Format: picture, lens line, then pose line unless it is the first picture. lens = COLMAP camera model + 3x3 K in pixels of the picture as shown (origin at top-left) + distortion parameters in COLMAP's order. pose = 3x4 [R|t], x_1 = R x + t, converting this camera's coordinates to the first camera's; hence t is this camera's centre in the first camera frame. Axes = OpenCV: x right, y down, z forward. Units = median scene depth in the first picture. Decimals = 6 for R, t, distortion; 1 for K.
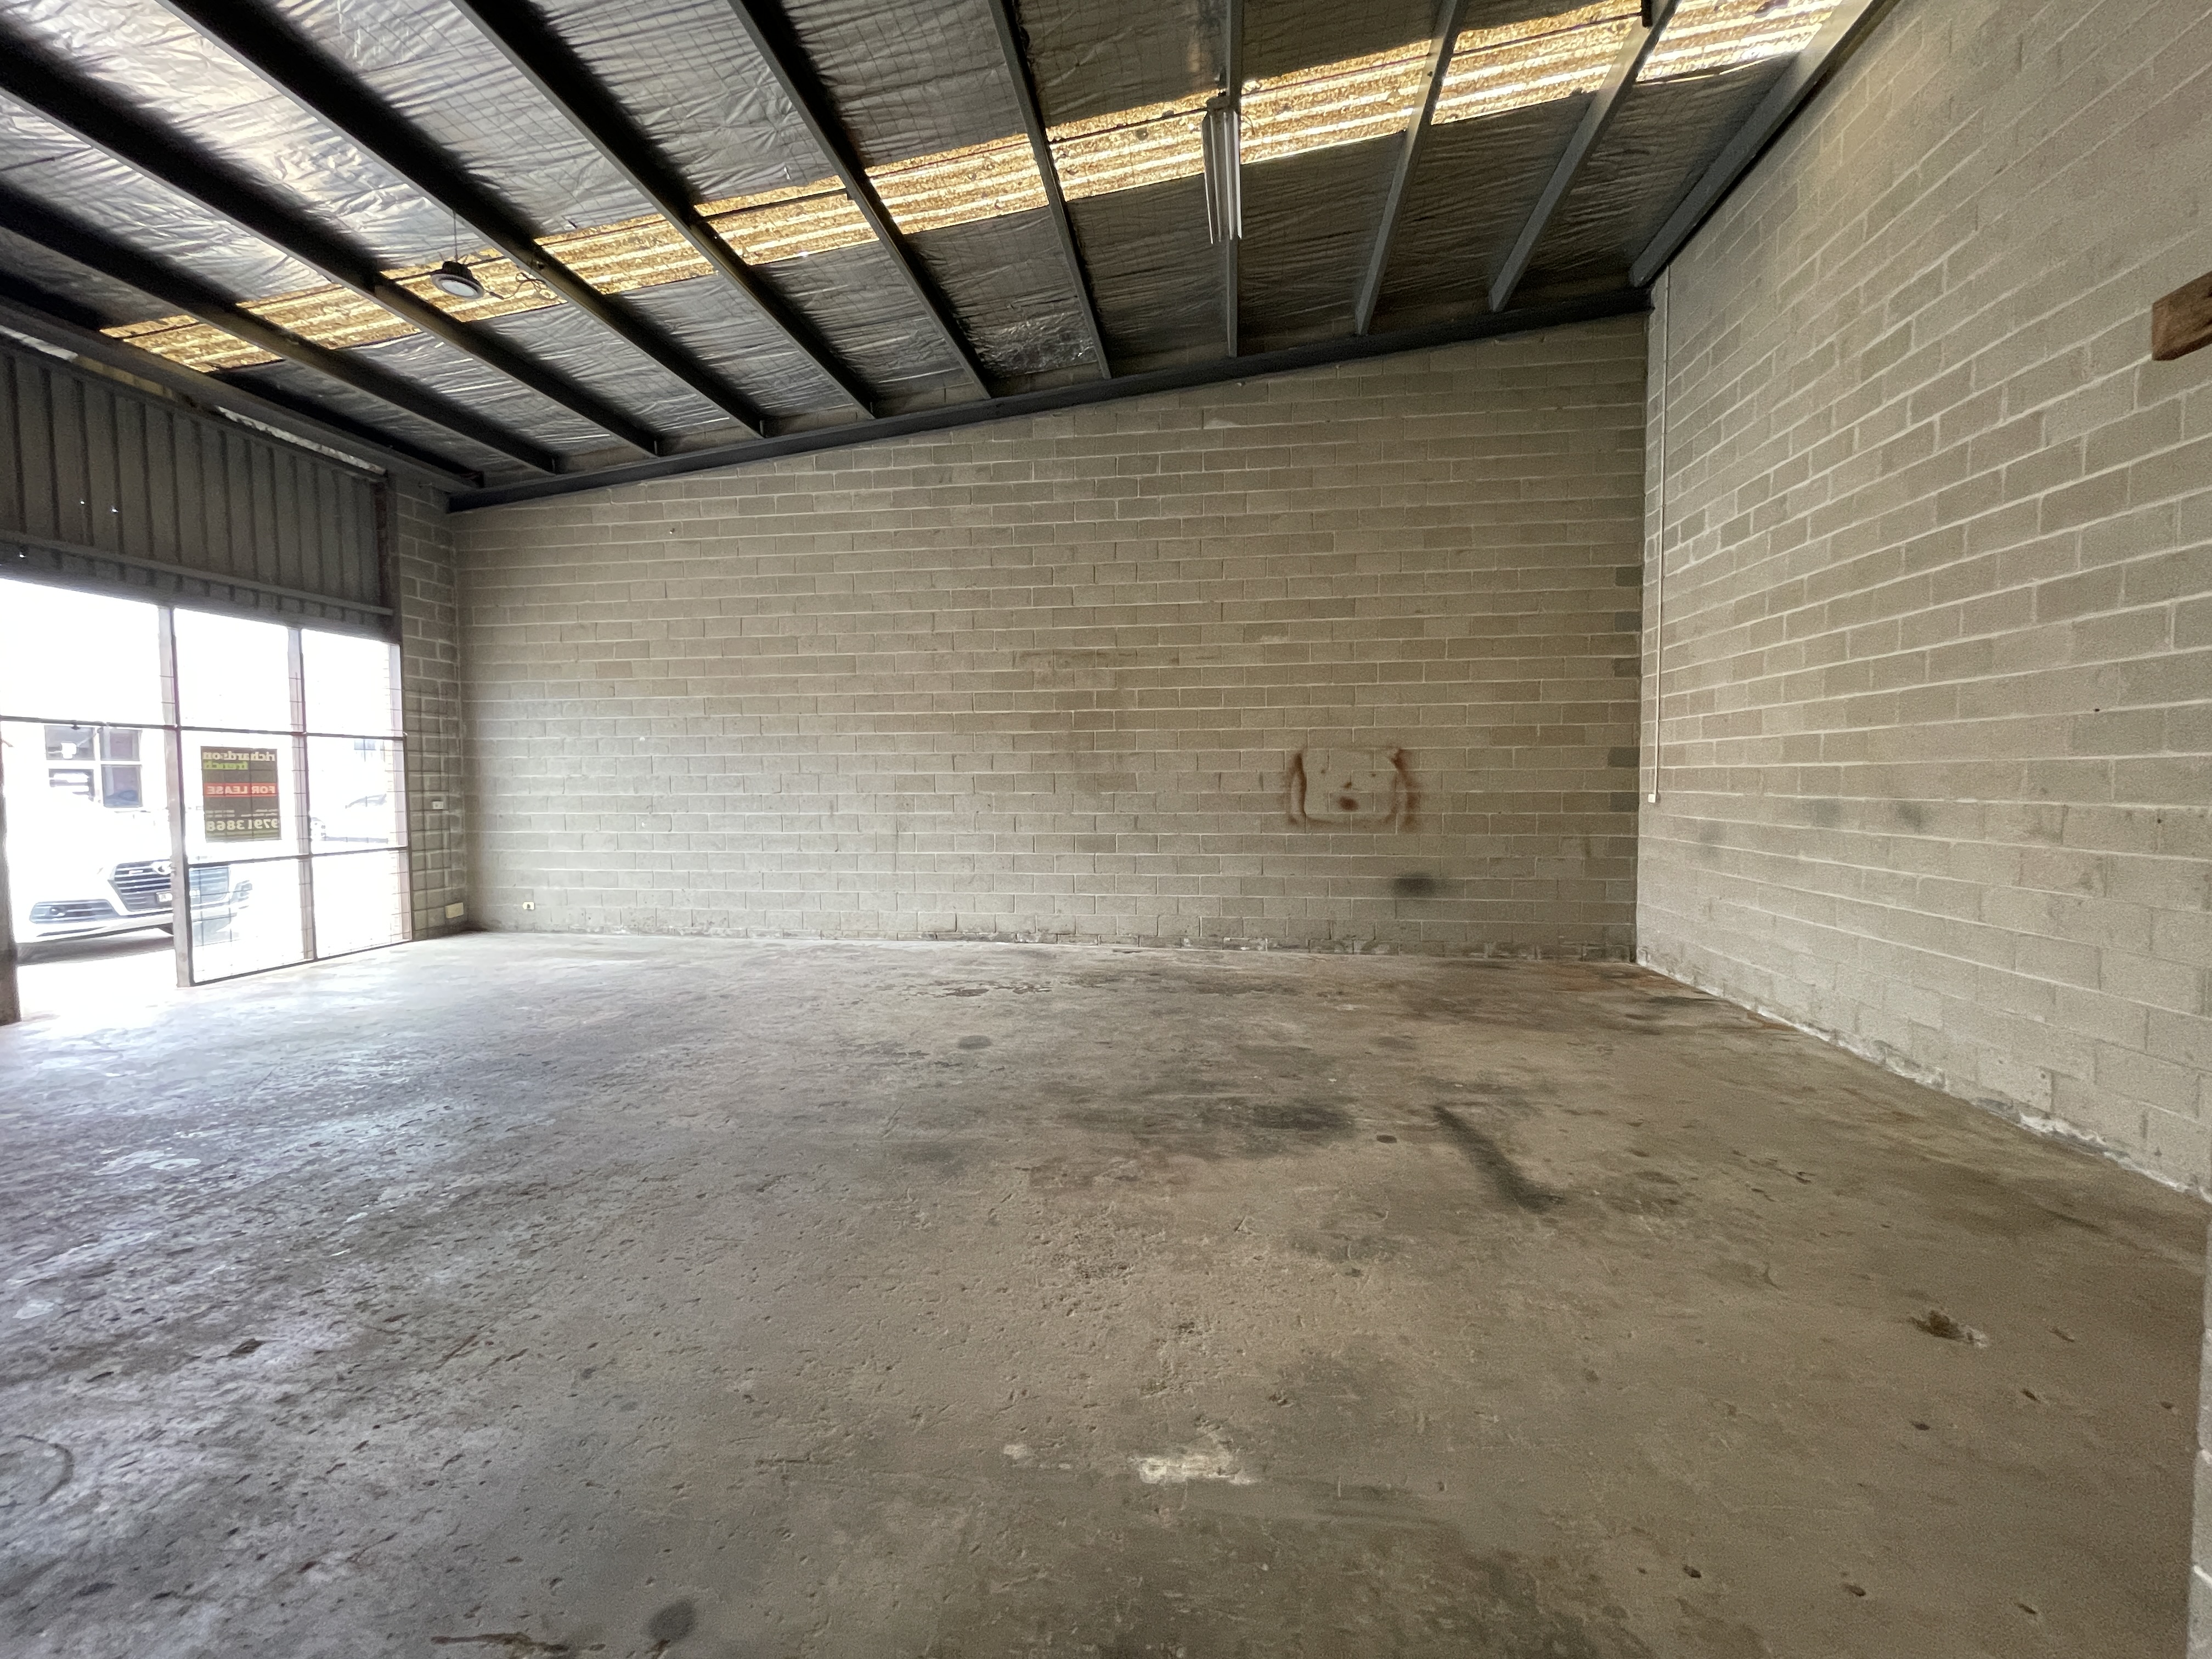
lens RADIAL K [[892.9, 0, 1096.7], [0, 892.9, 825.7], [0, 0, 1]] dist [-0.000118, -0.000343]
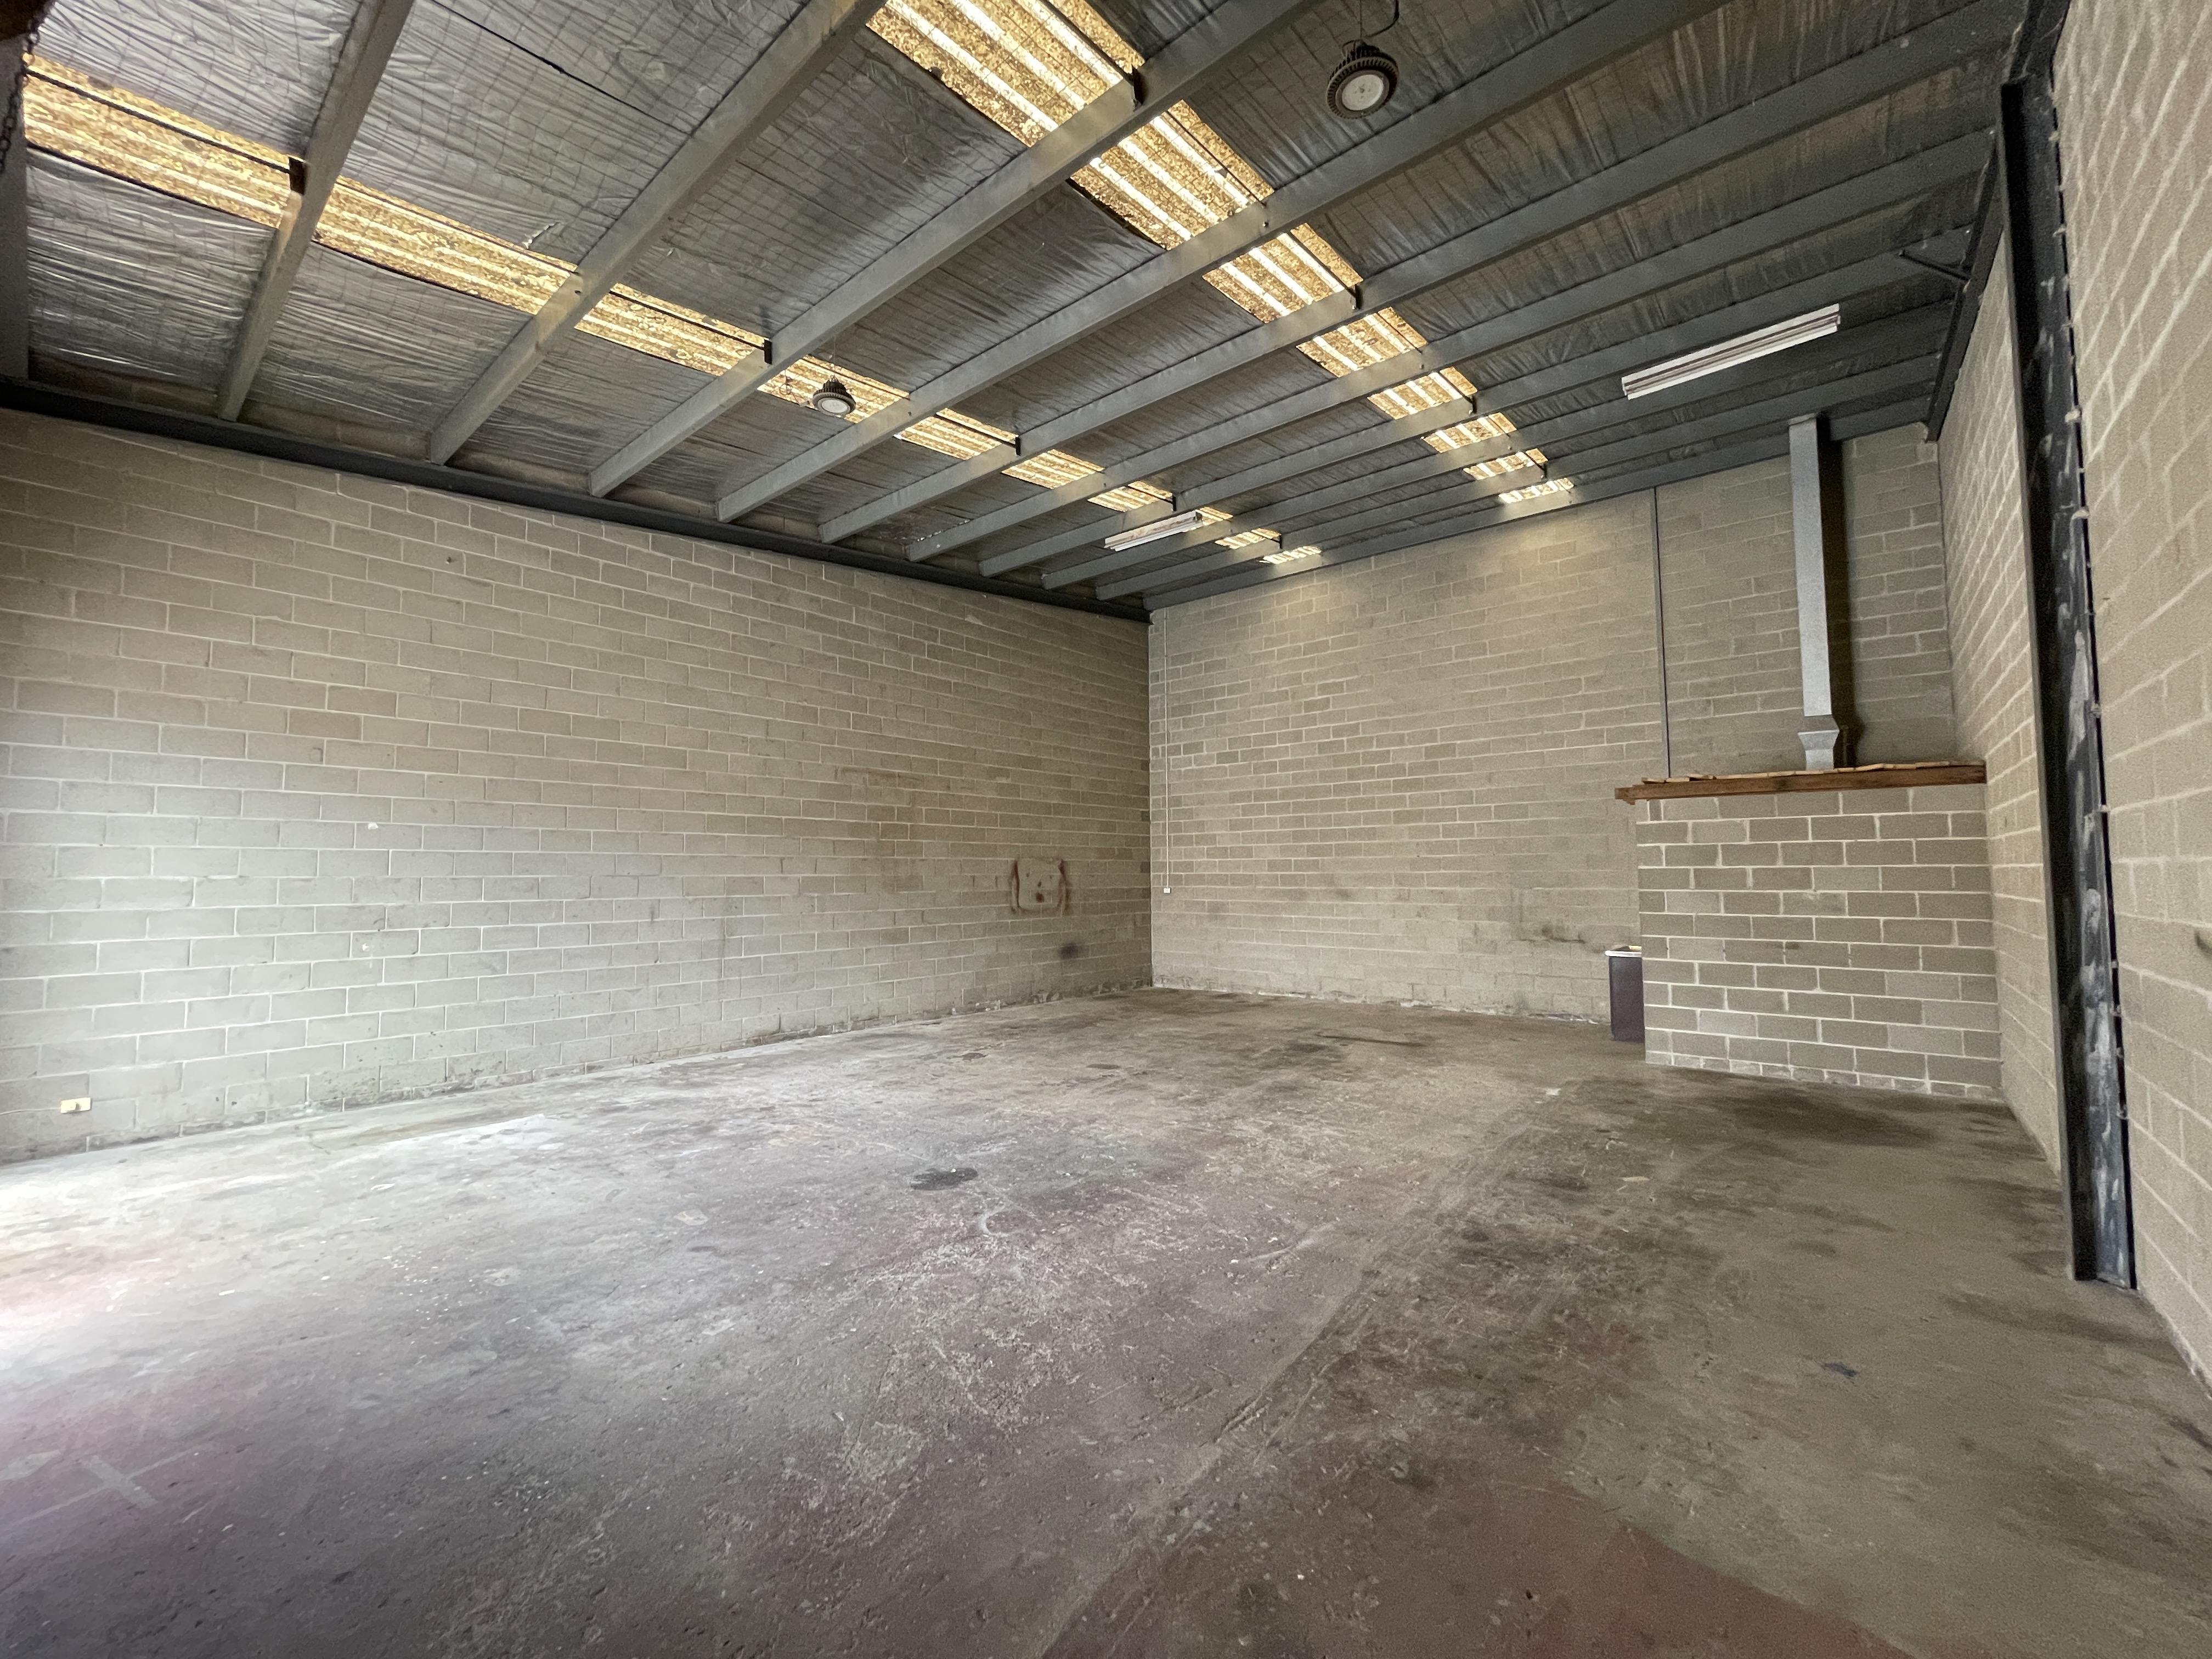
lens RADIAL K [[892.9, 0, 1097.2], [0, 892.9, 823.7], [0, 0, 1]] dist [-0.000118, -0.000343]
pose [[0.531241, 0.052338, 0.845603, -1.054203], [0.047020, 0.994730, -0.091108, -0.008868], [-0.845915, 0.088160, 0.525981, 0.179574]]
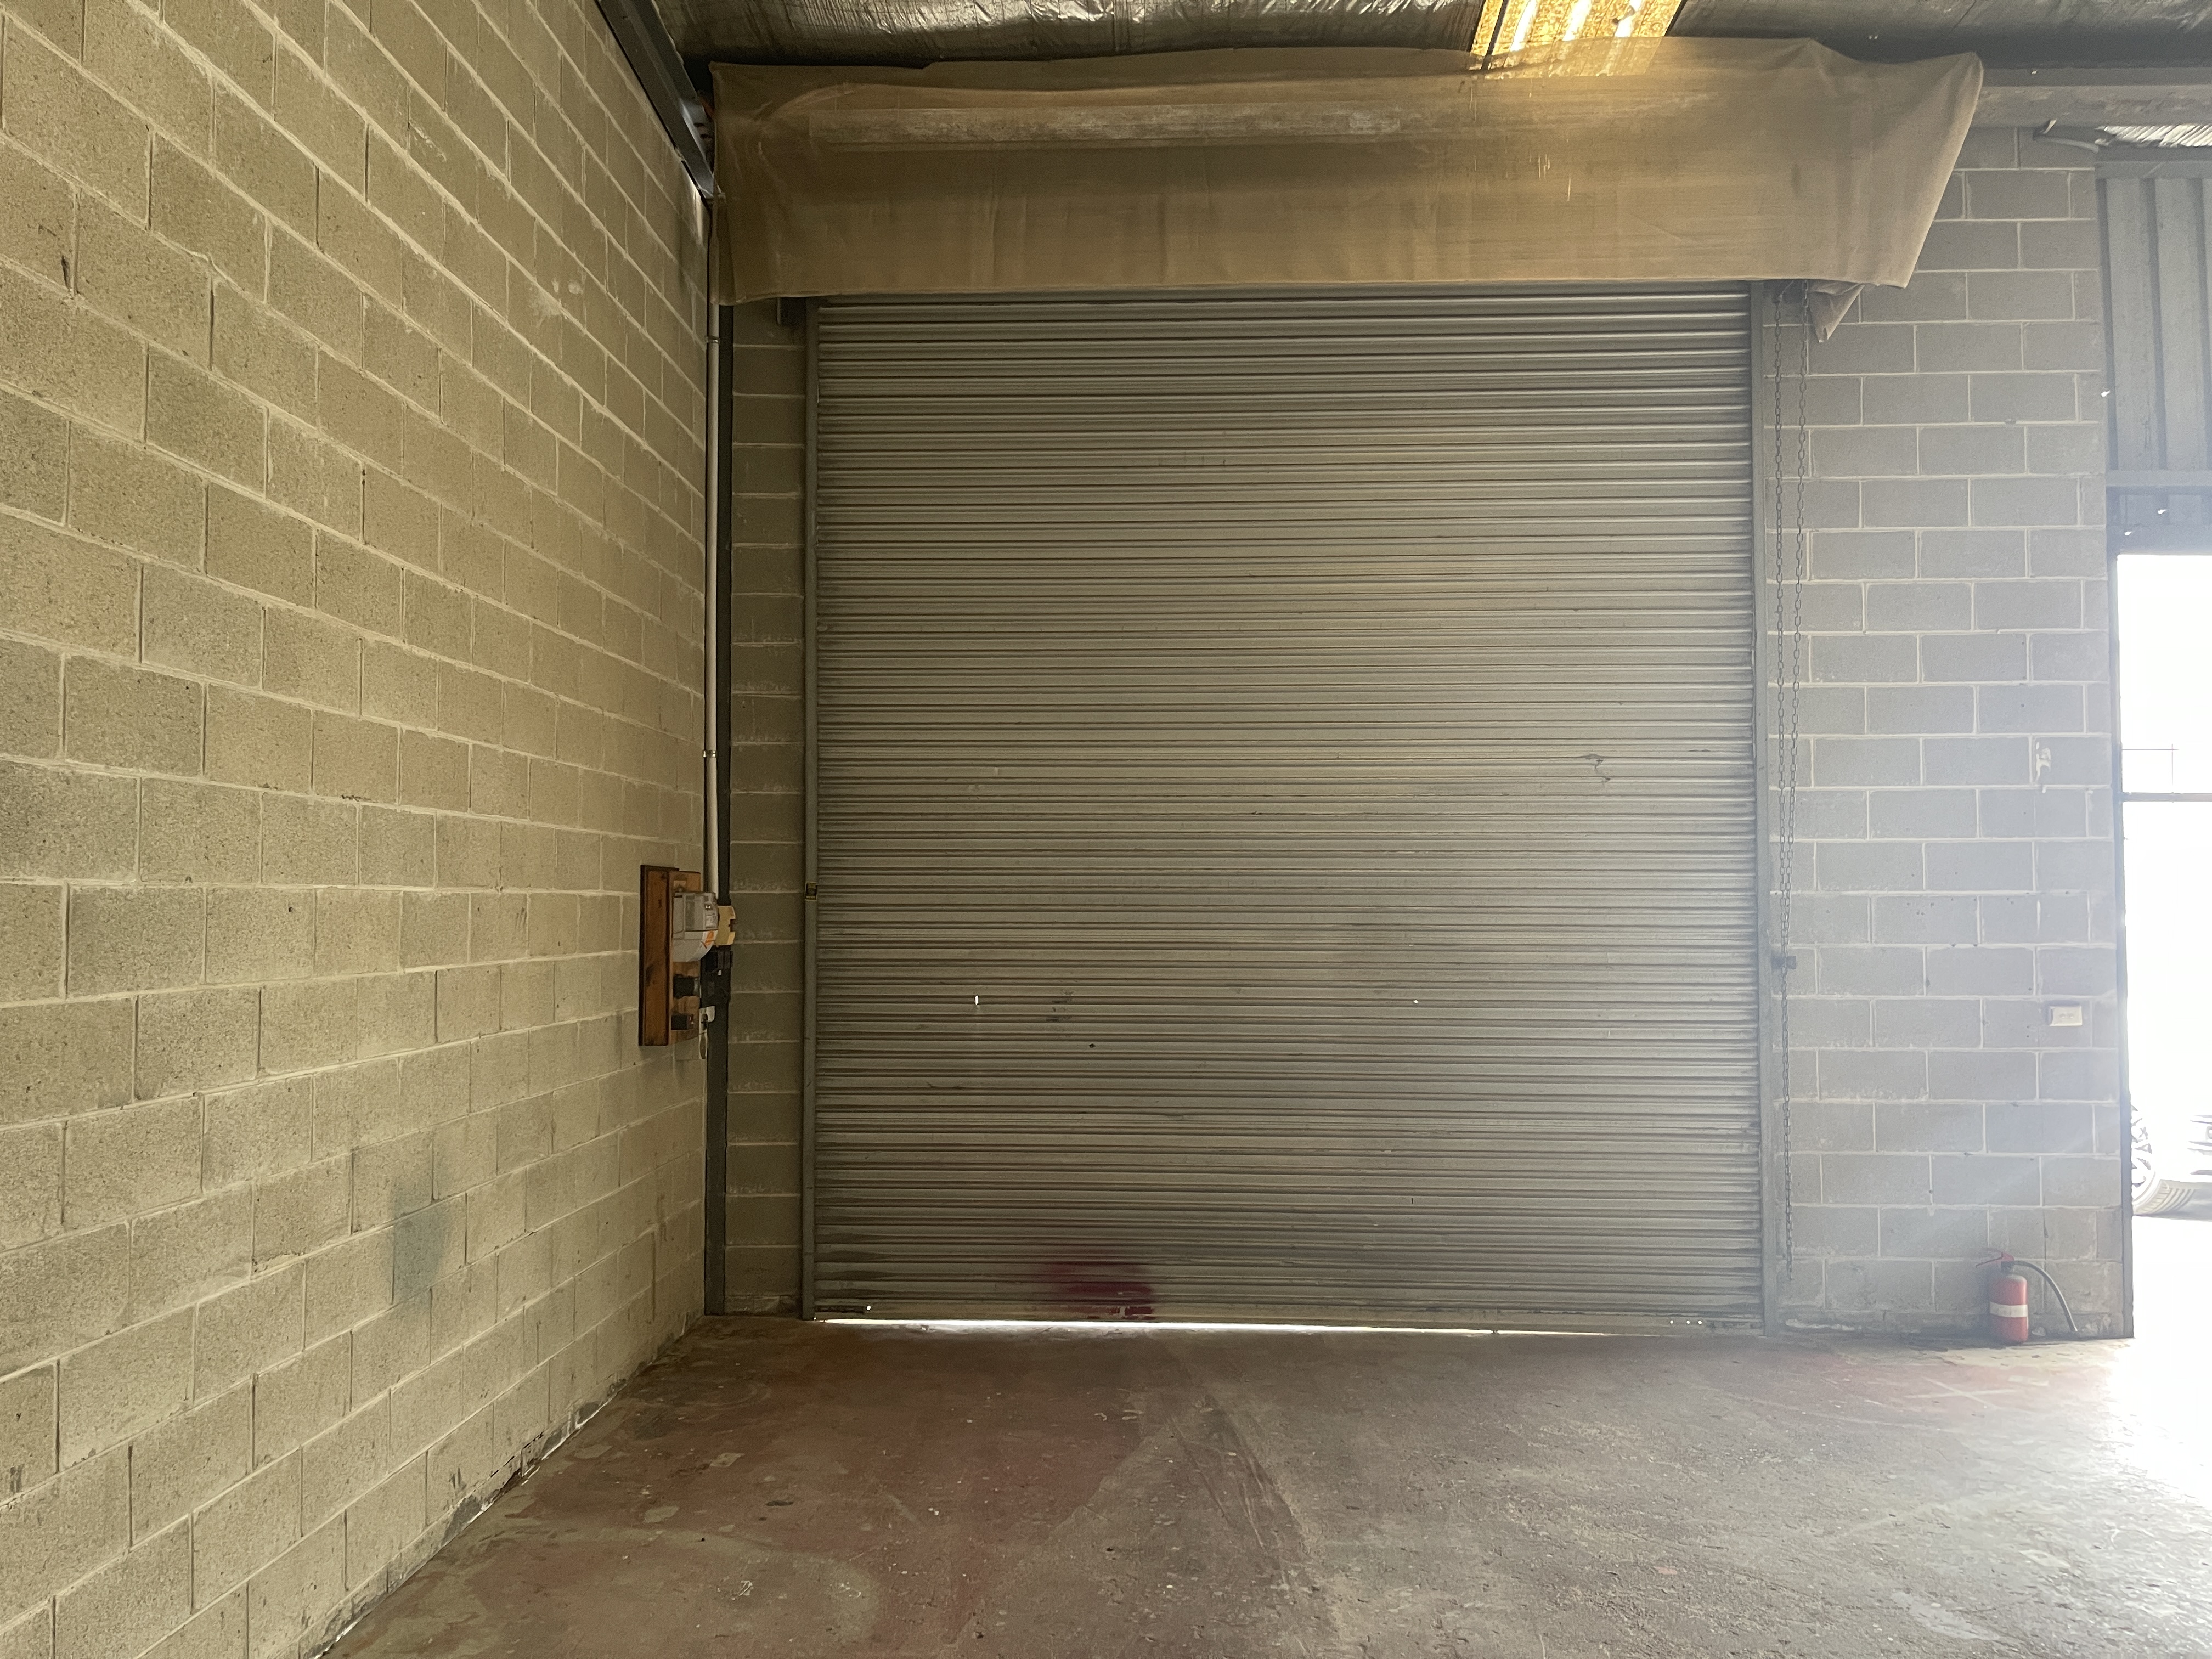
lens RADIAL K [[1654.0, 0, 1102.7], [0, 1654.0, 830.8], [0, 0, 1]] dist [0.006888, 0.000780]
pose [[0.094068, -0.041270, -0.994710, -0.186042], [-0.053216, 0.997504, -0.046418, -0.013274], [0.994142, 0.057301, 0.091637, 0.211572]]
